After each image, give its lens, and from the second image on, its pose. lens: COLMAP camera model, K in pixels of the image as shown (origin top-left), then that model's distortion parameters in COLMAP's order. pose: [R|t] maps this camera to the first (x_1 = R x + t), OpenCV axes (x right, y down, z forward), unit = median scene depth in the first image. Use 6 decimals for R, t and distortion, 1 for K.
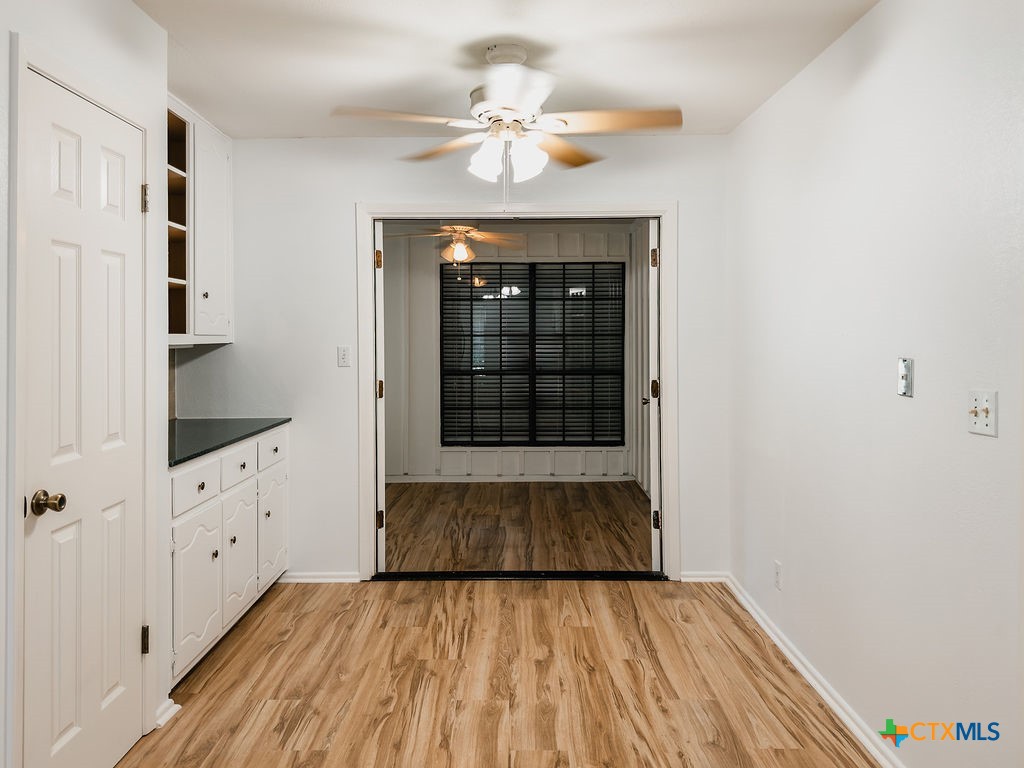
lens RADIAL K [[747.3, 0, 525.9], [0, 747.3, 343.2], [0, 0, 1]] dist [0.048240, -0.053793]
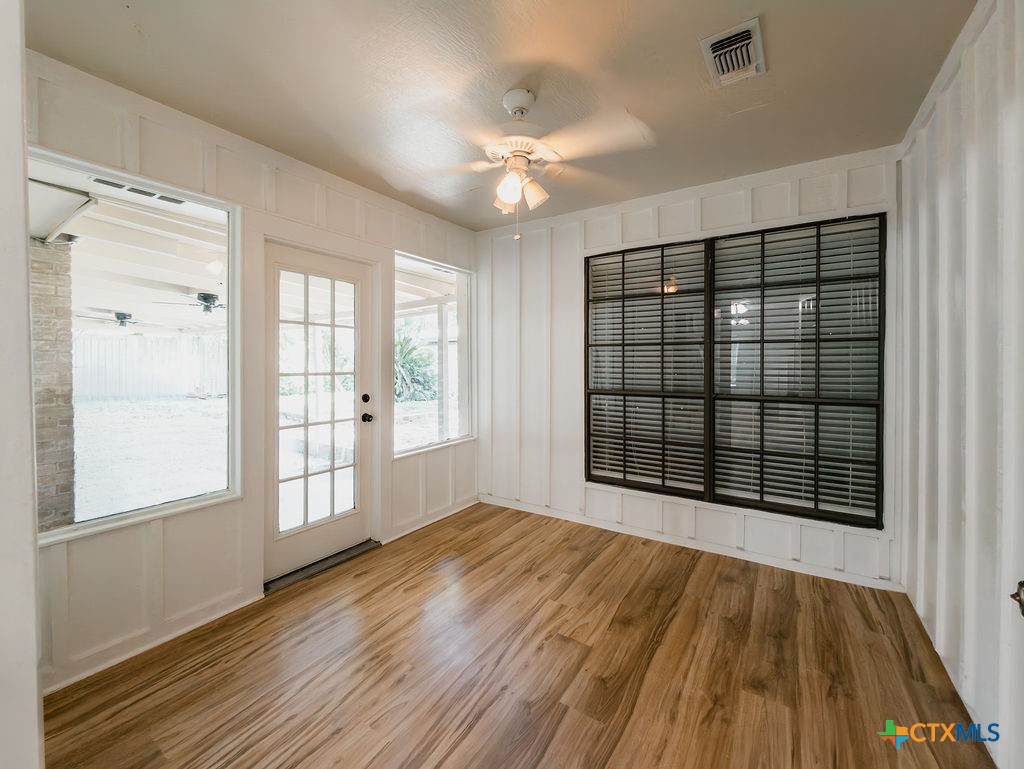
lens RADIAL K [[403.0, 0, 515.9], [0, 403.0, 363.3], [0, 0, 1]] dist [-0.006702, 0.000566]
pose [[0.822788, 0.004927, -0.568327, 0.073672], [-0.003139, 0.999987, 0.004124, 0.007275], [0.568339, -0.001609, 0.822793, 0.584002]]
